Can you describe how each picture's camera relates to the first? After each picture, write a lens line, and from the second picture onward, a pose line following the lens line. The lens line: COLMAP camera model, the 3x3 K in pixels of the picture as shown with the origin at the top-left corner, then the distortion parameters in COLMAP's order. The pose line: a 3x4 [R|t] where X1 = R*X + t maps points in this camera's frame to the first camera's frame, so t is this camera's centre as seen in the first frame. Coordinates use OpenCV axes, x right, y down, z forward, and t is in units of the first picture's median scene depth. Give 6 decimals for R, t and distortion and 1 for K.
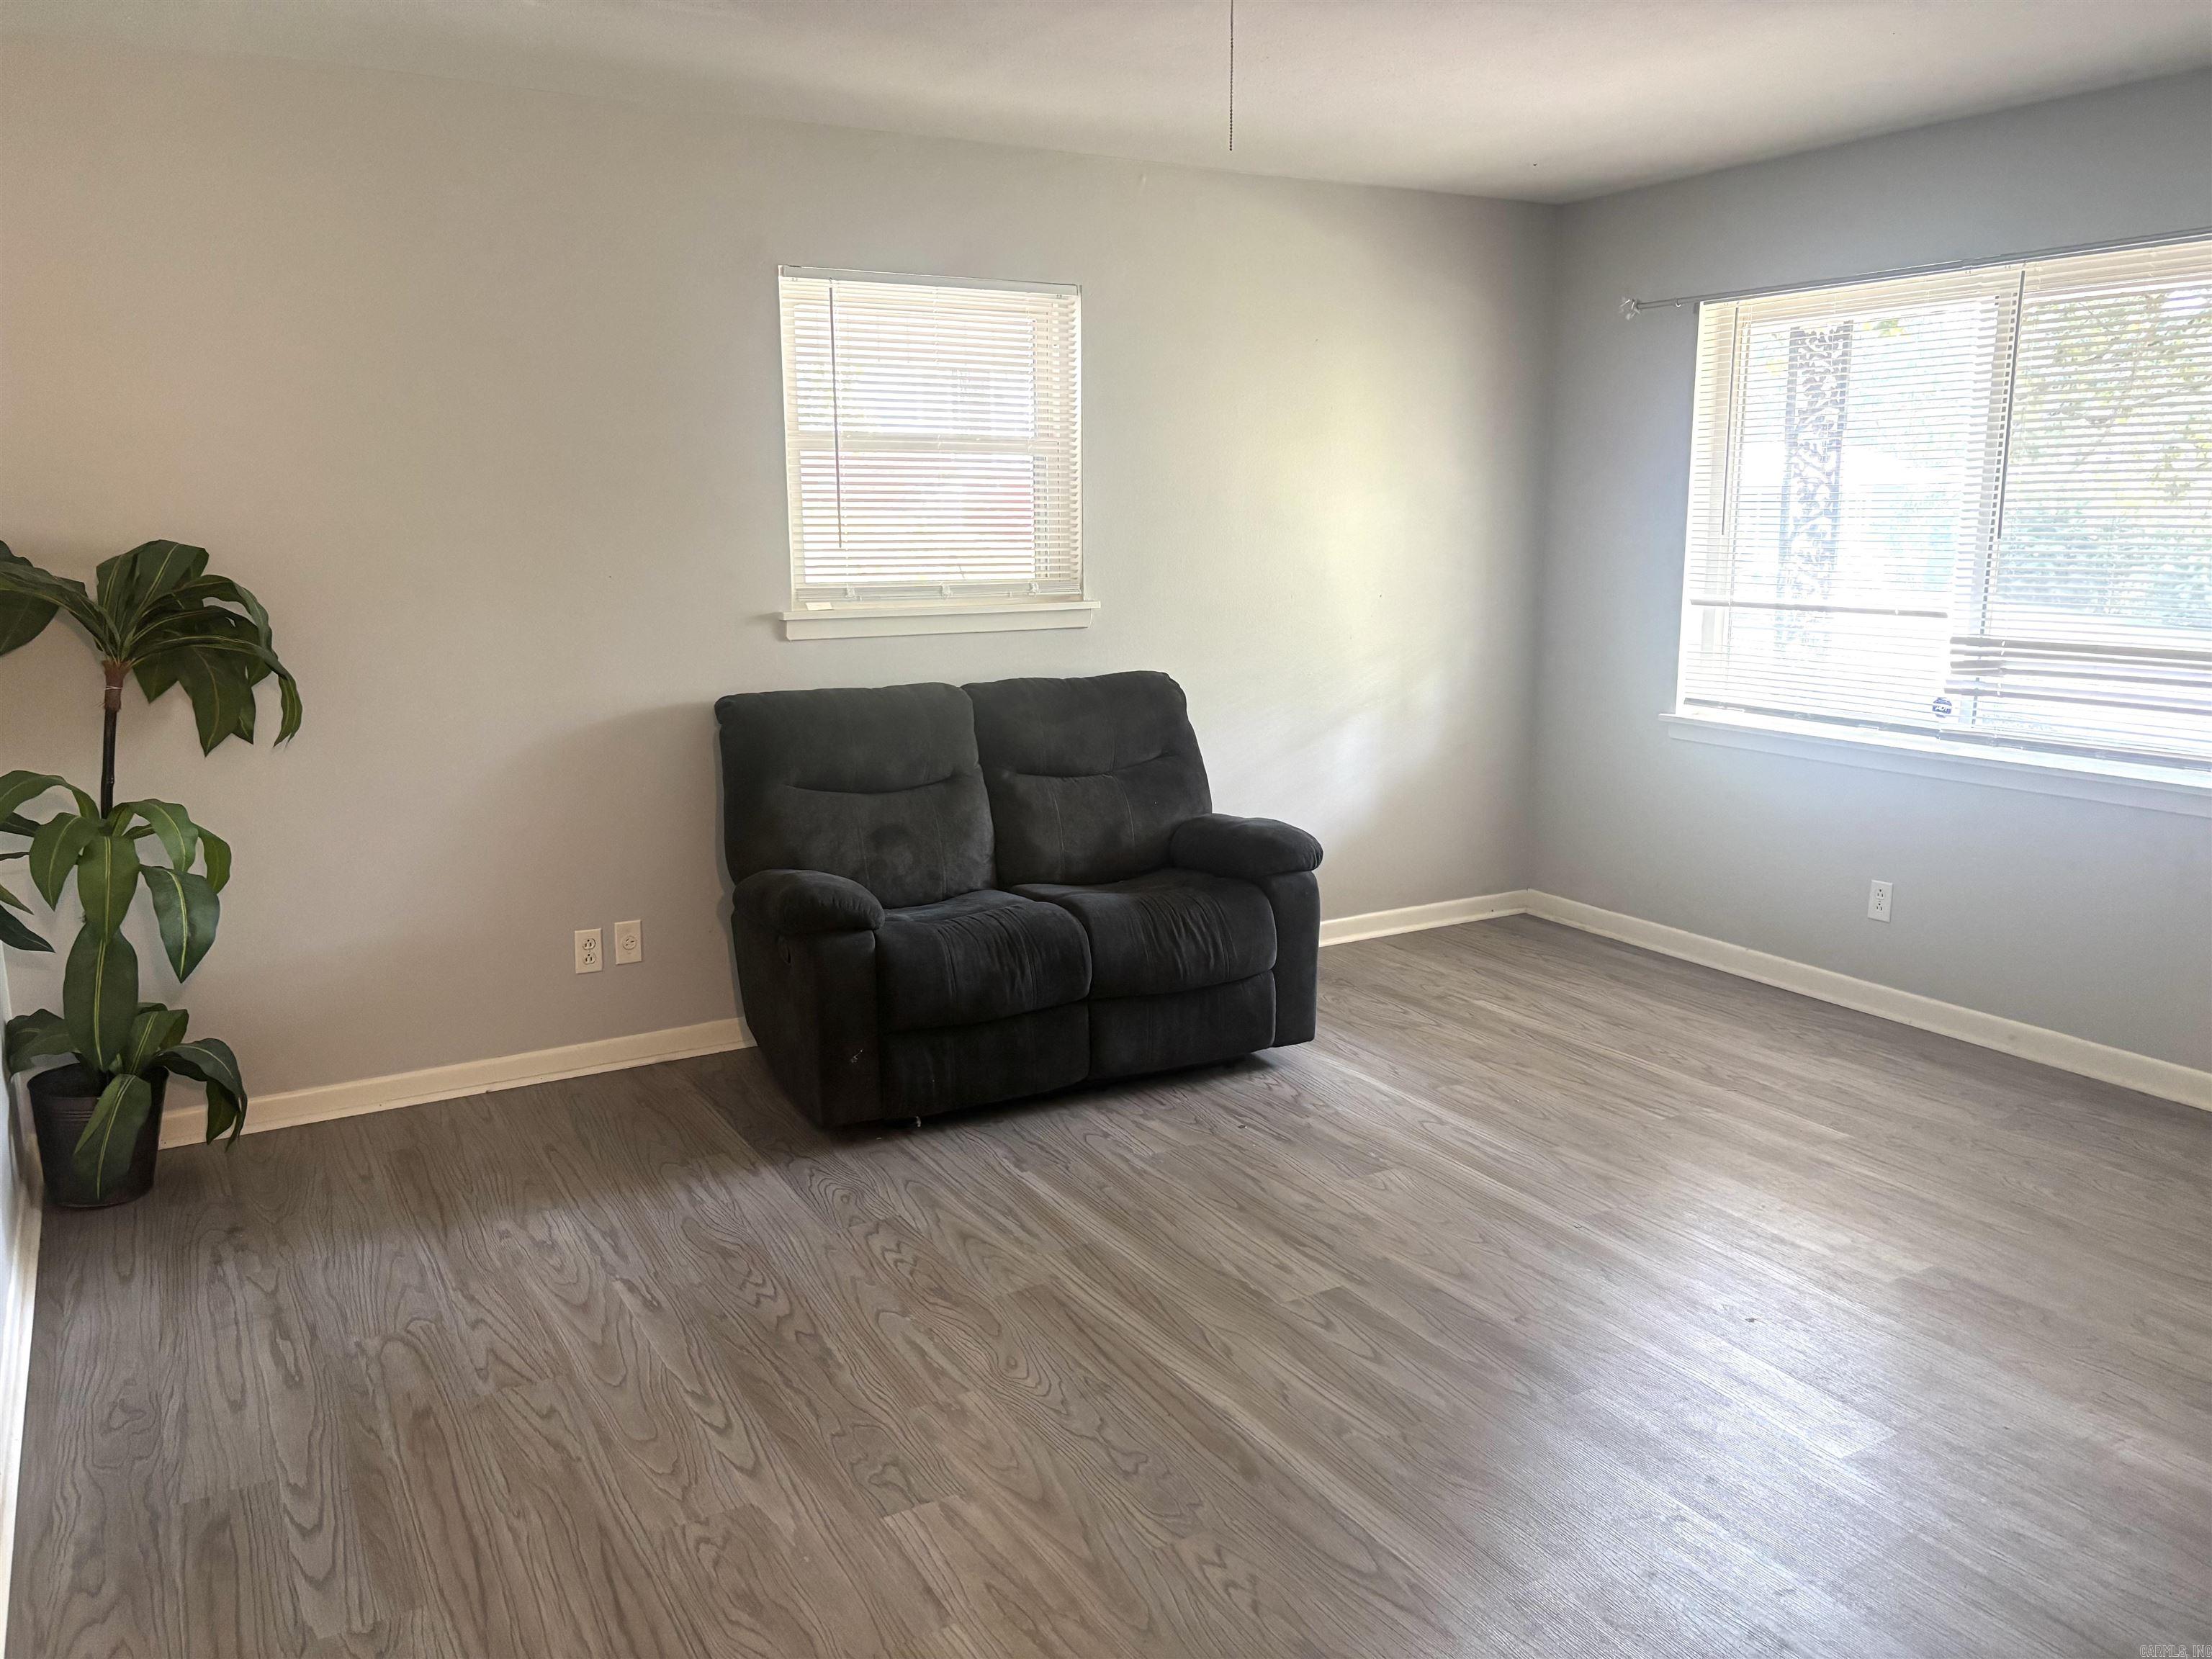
lens RADIAL K [[1663.8, 0, 1100.6], [0, 1663.8, 838.2], [0, 0, 1]] dist [0.043084, -0.047203]
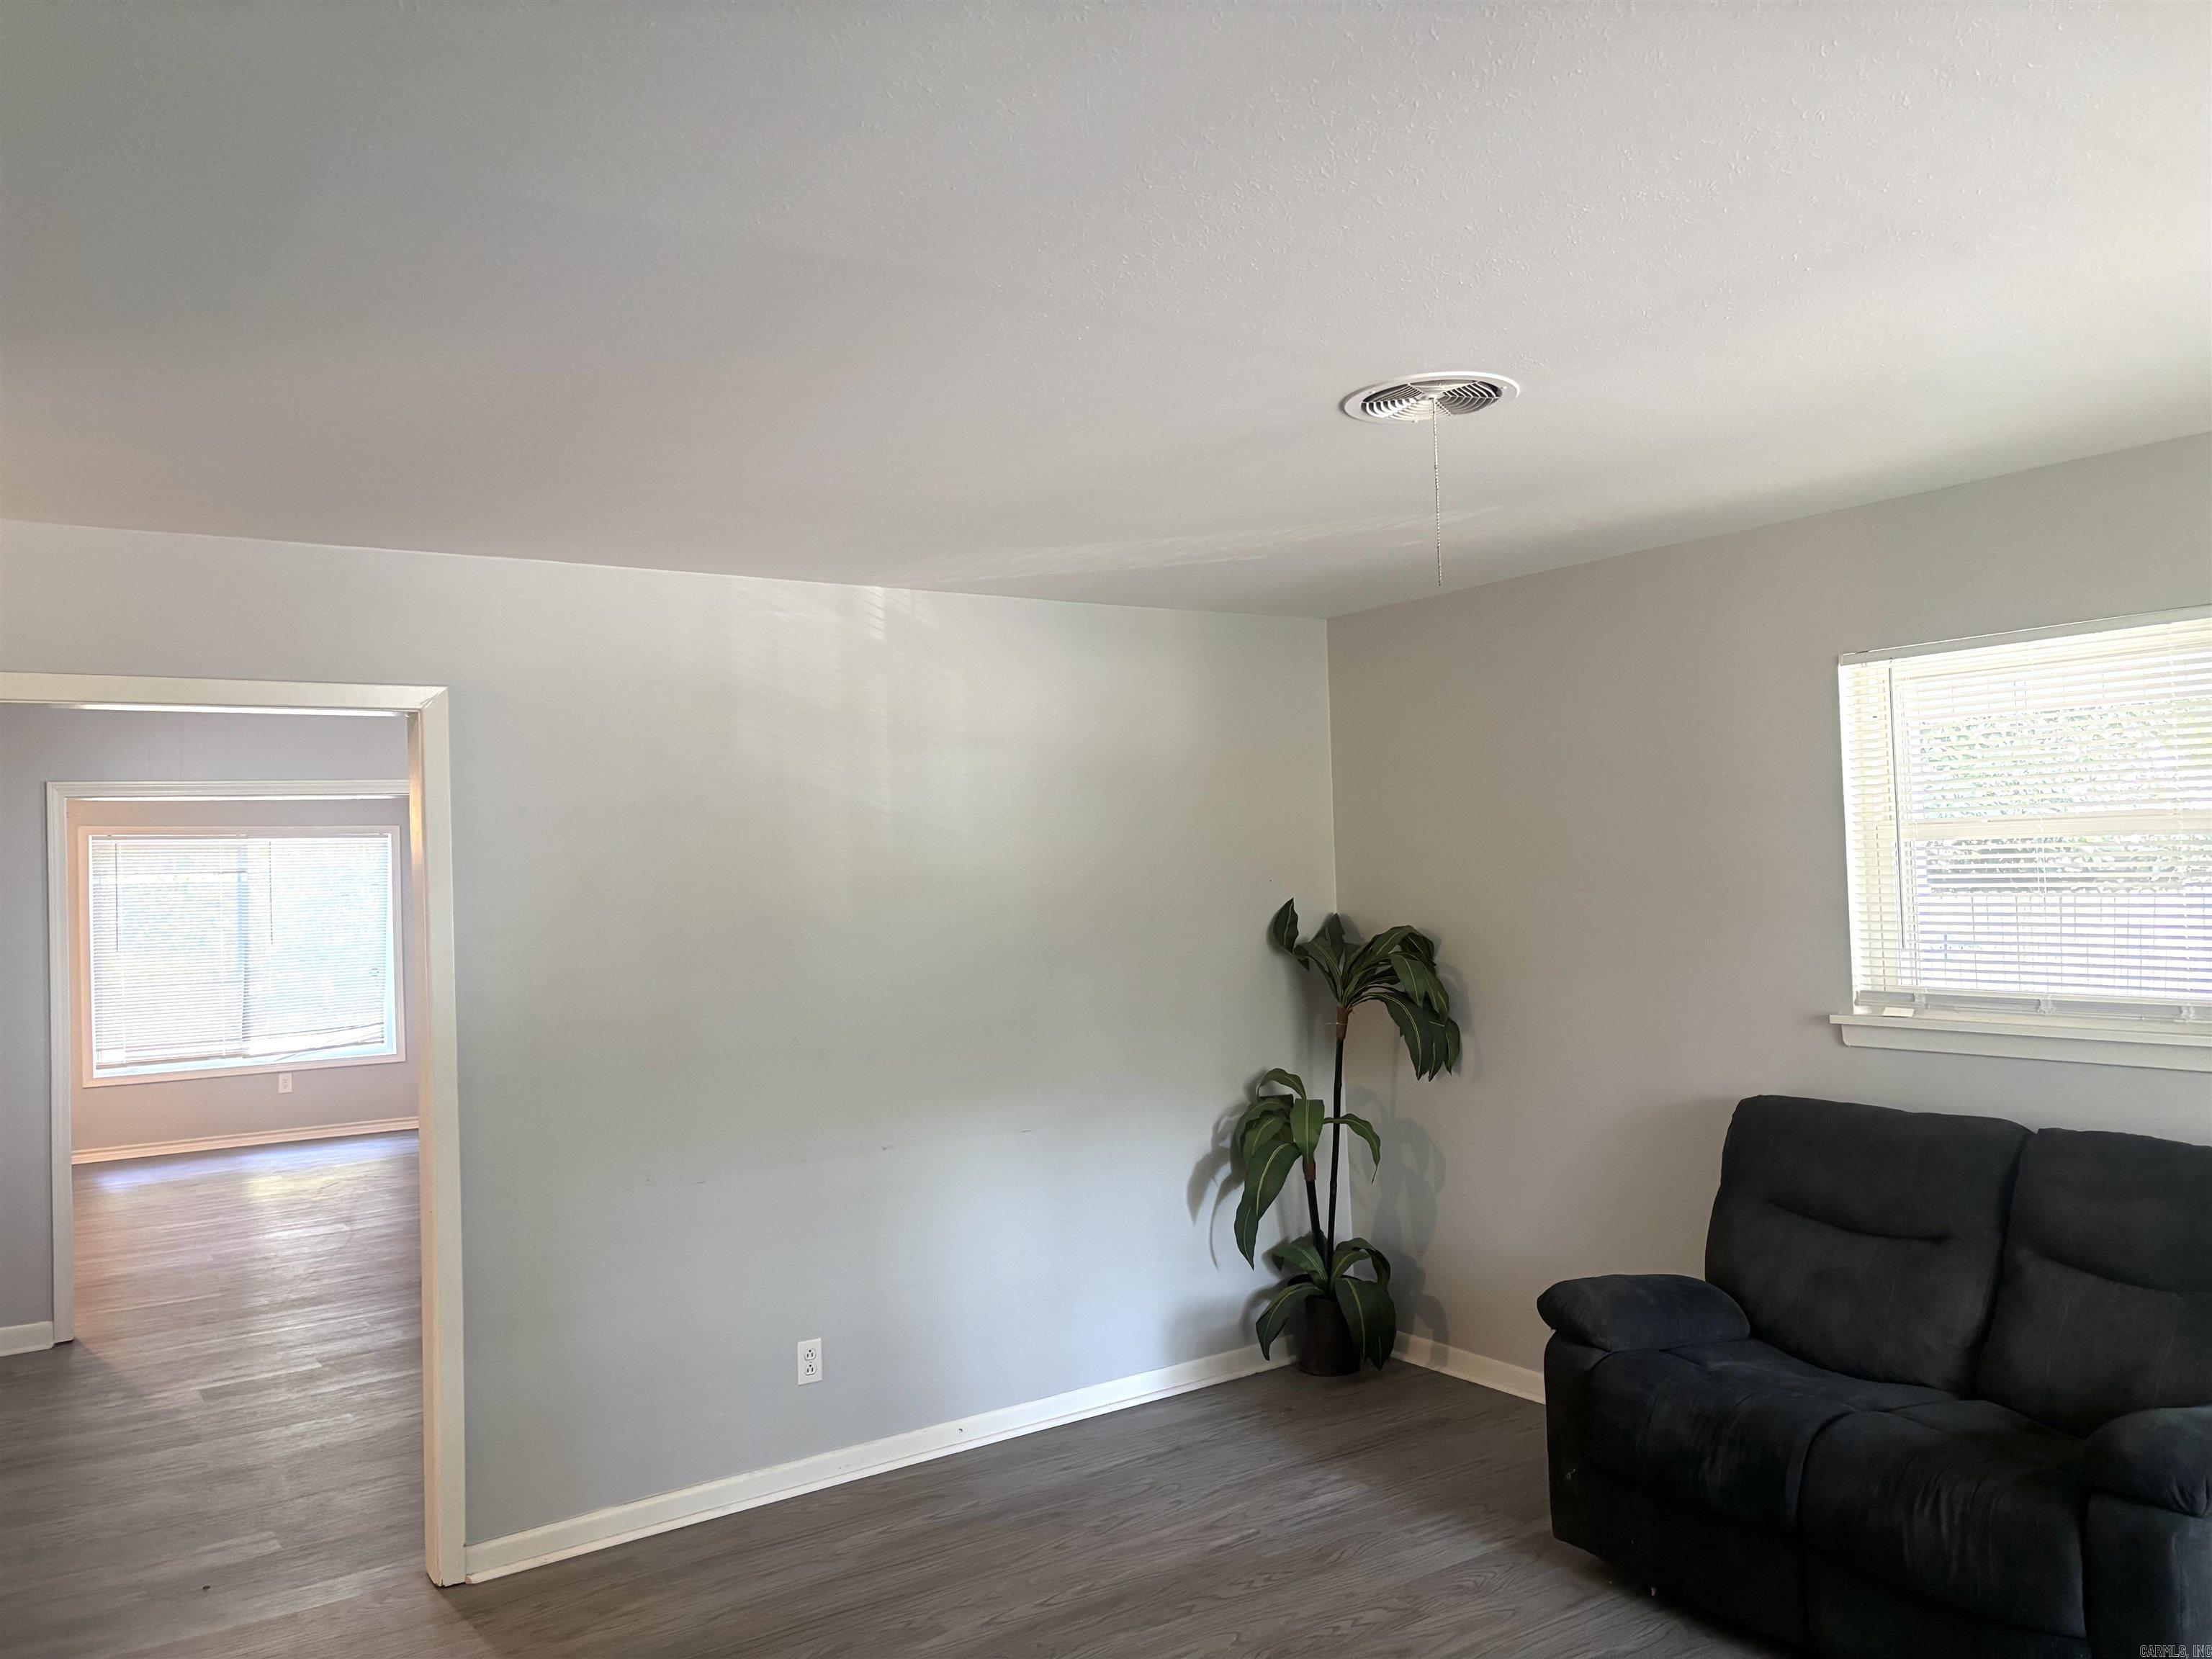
lens RADIAL K [[1663.8, 0, 1106.0], [0, 1663.8, 814.5], [0, 0, 1]] dist [0.043084, -0.047203]
pose [[0.089623, -0.027679, -0.995591, 0.859583], [-0.170262, 0.984473, -0.042697, -0.167781], [0.981315, 0.173338, 0.083519, 0.626161]]
